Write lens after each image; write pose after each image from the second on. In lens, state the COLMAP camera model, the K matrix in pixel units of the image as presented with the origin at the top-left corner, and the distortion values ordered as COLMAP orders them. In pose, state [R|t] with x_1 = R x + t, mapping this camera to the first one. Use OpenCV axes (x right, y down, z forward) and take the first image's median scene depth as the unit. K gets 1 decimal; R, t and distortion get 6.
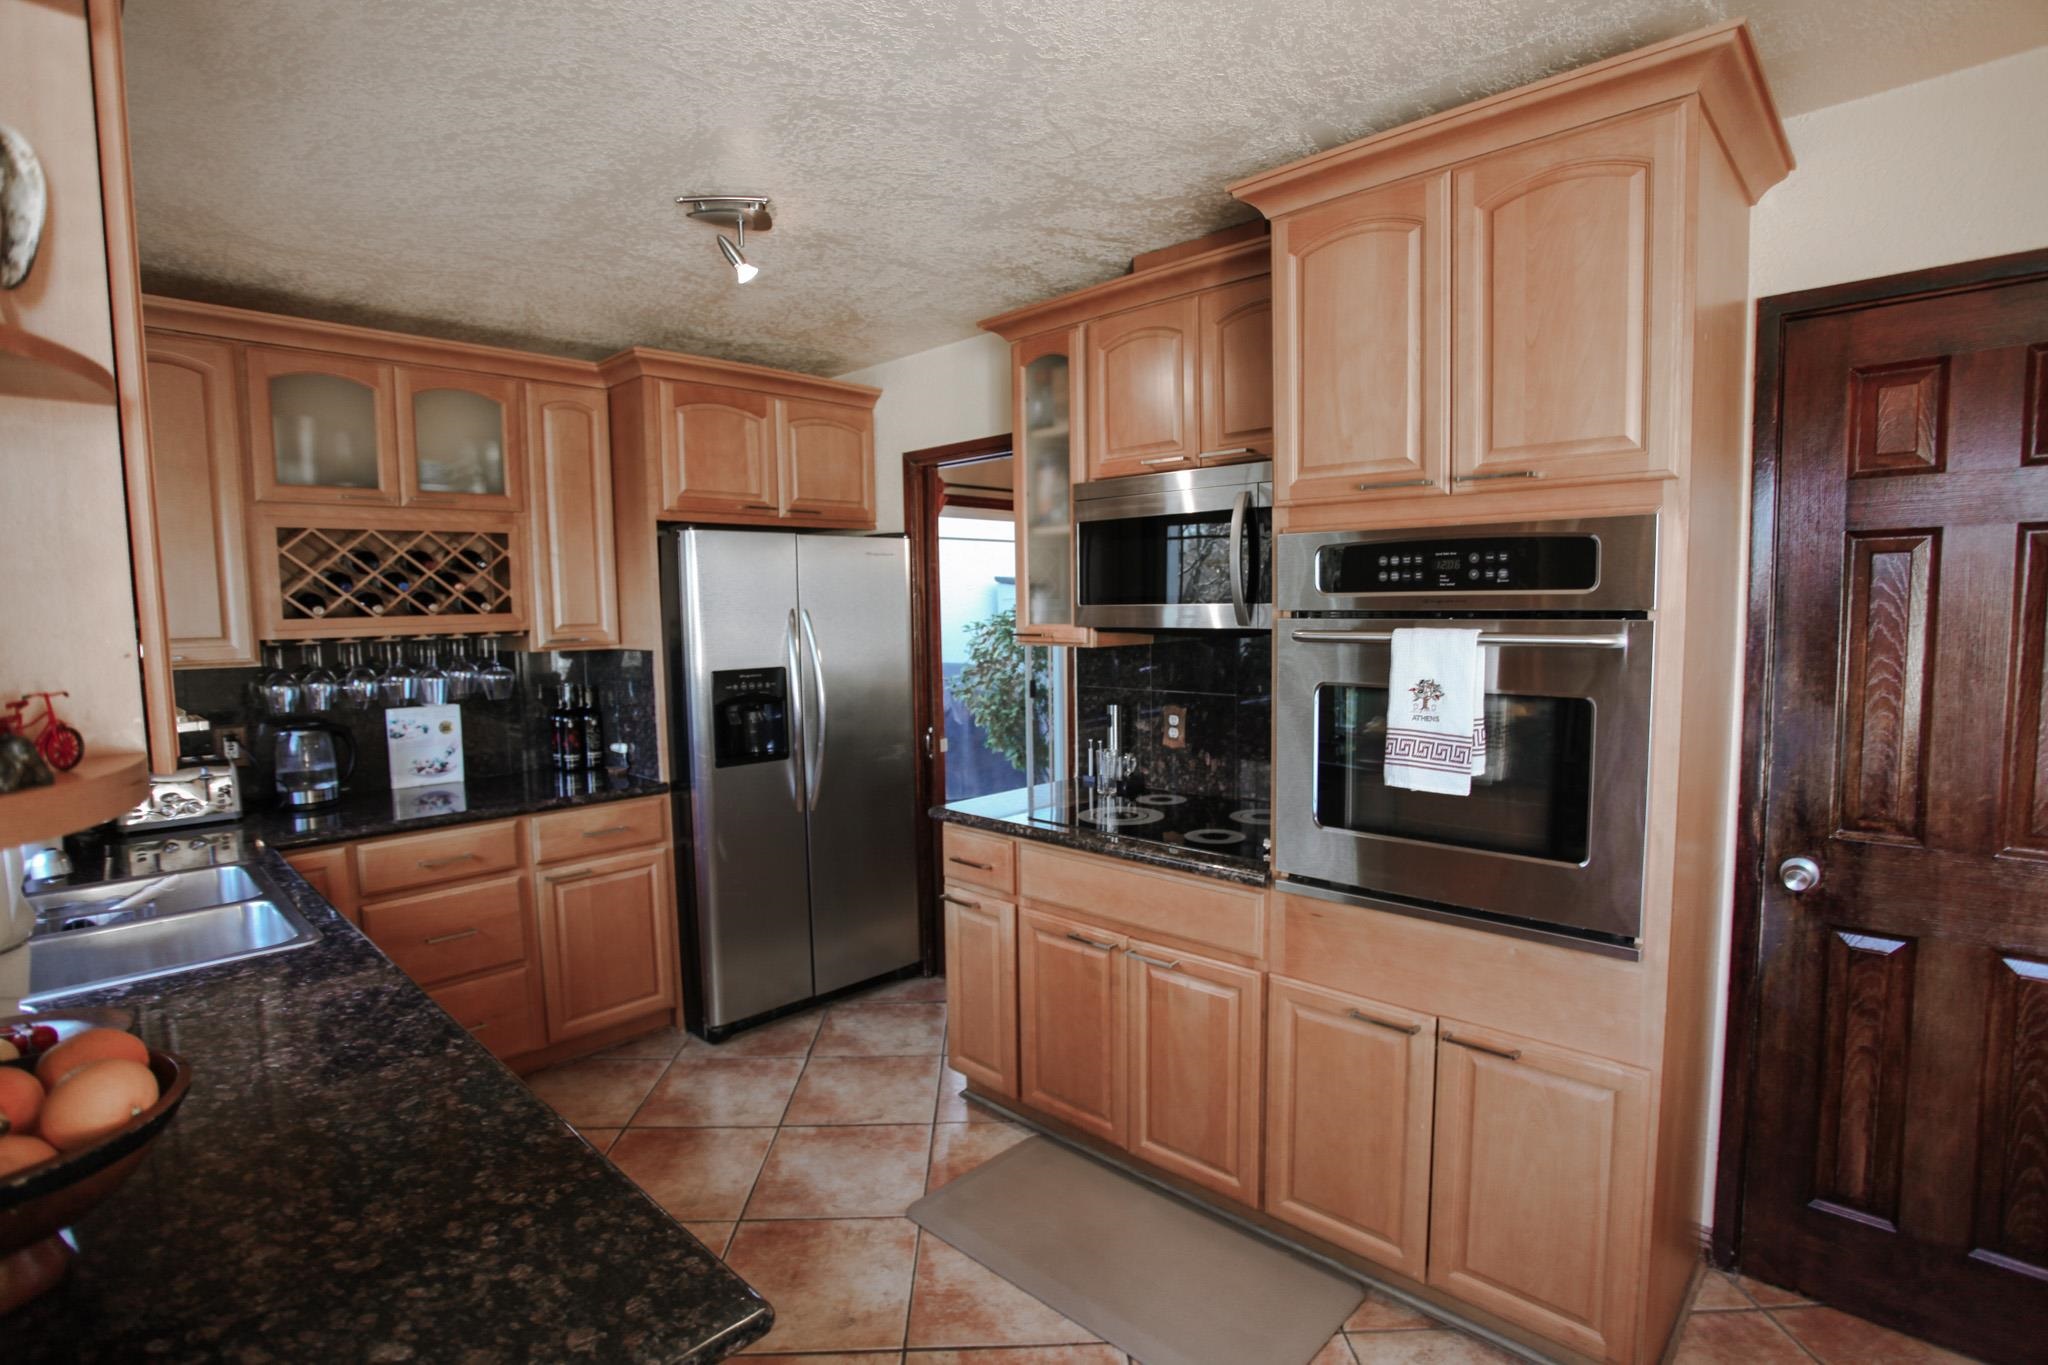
lens RADIAL K [[1005.6, 0, 1024.6], [0, 1005.6, 695.7], [0, 0, 1]] dist [-0.061673, 0.022771]
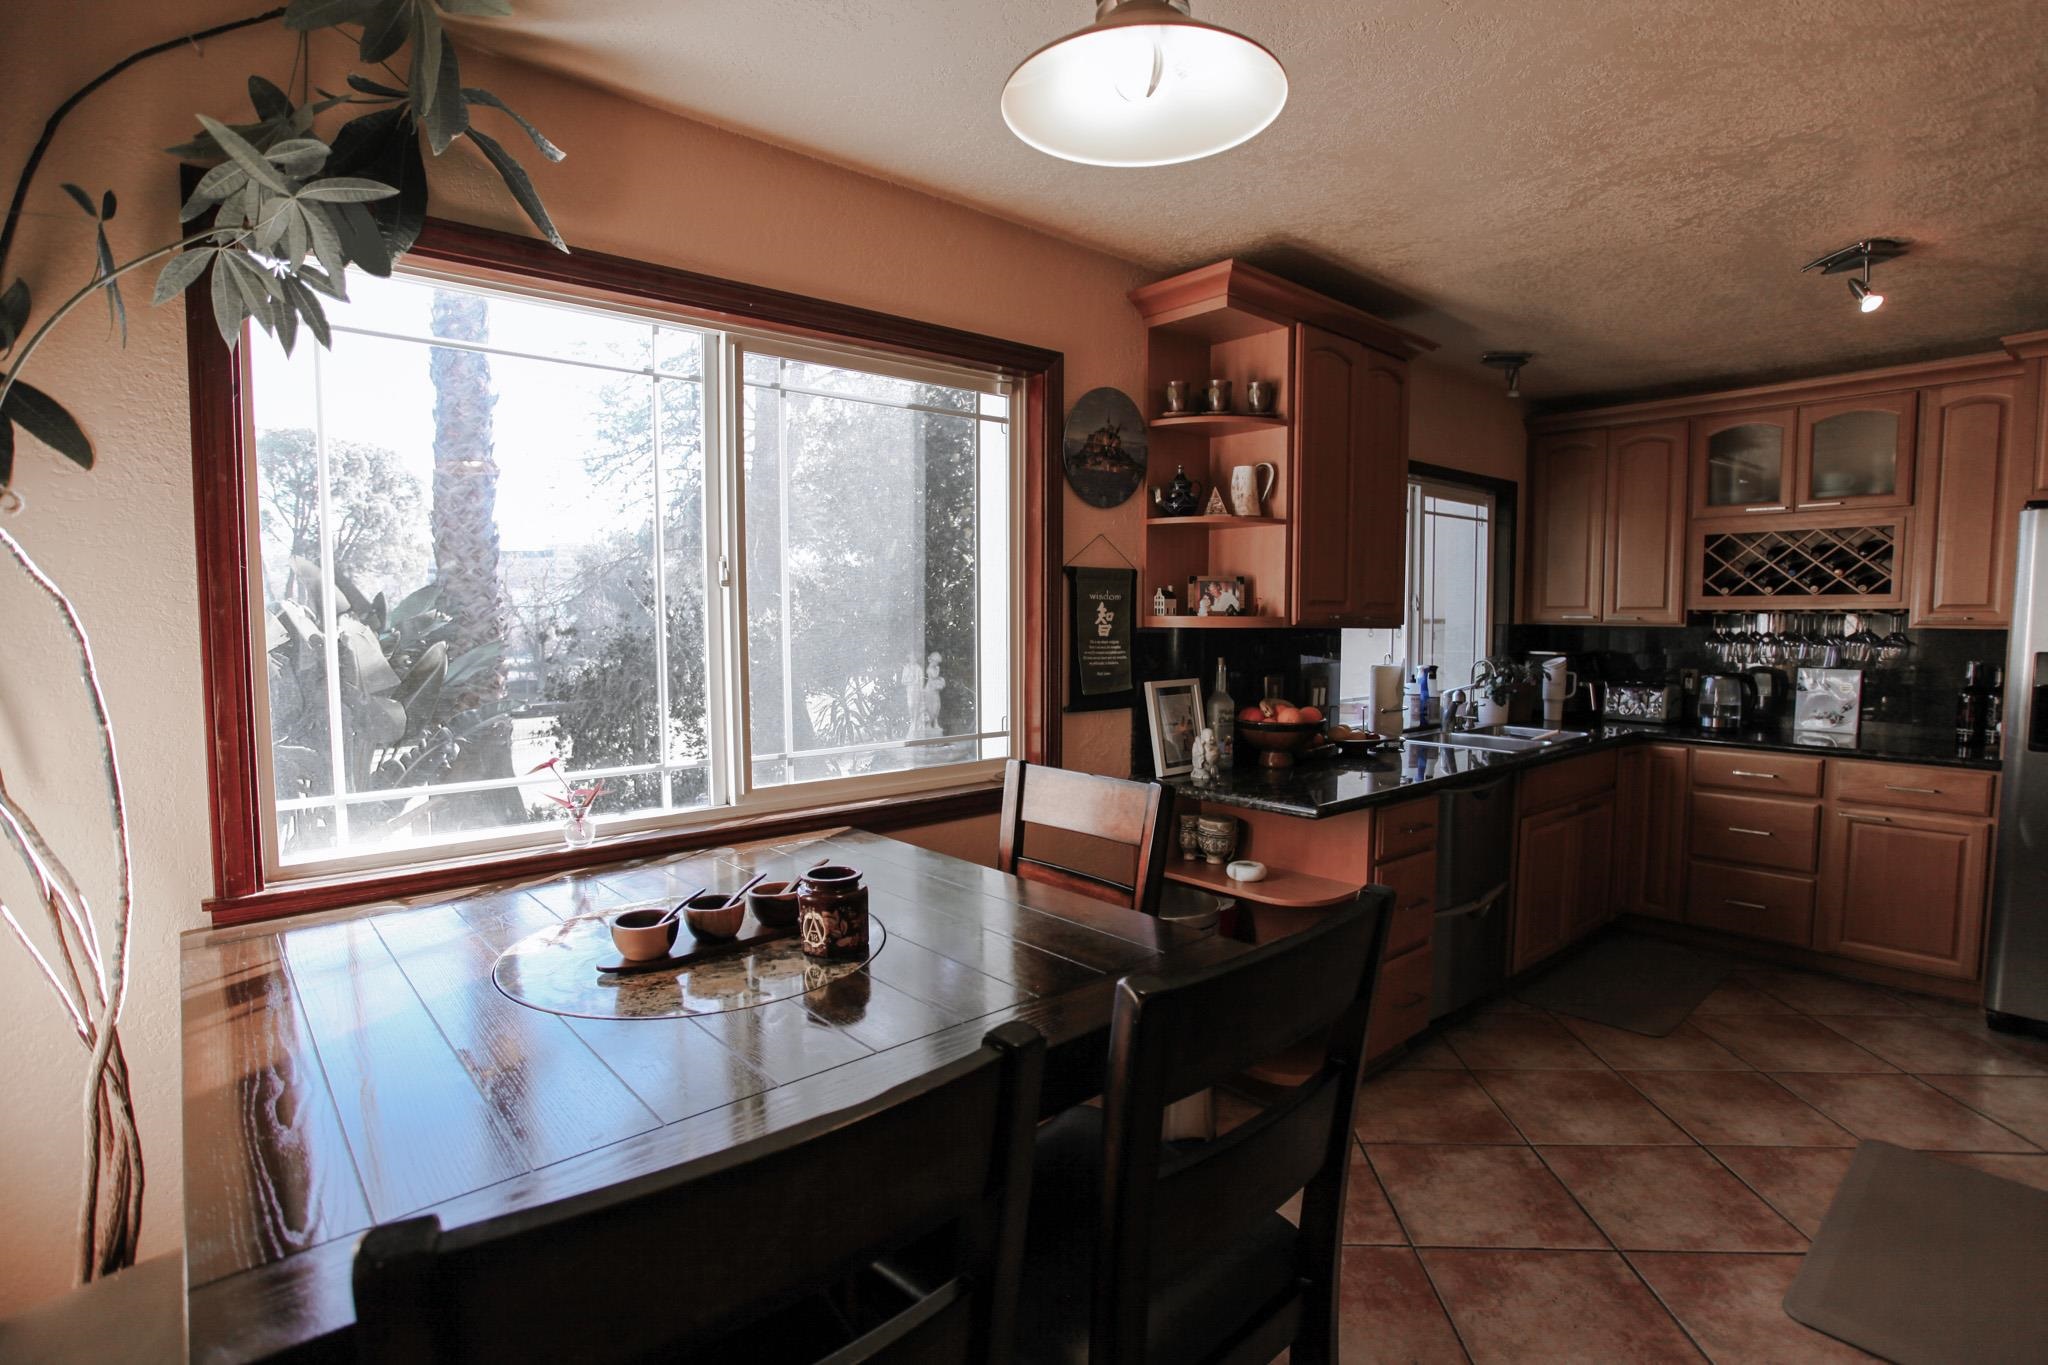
lens RADIAL K [[1005.6, 0, 1016.9], [0, 1005.6, 686.9], [0, 0, 1]] dist [-0.061673, 0.022771]
pose [[-0.096278, 0.083255, -0.991867, 0.830919], [-0.092821, 0.991402, 0.092225, 0.017795], [0.991017, 0.100945, -0.087722, 0.104353]]
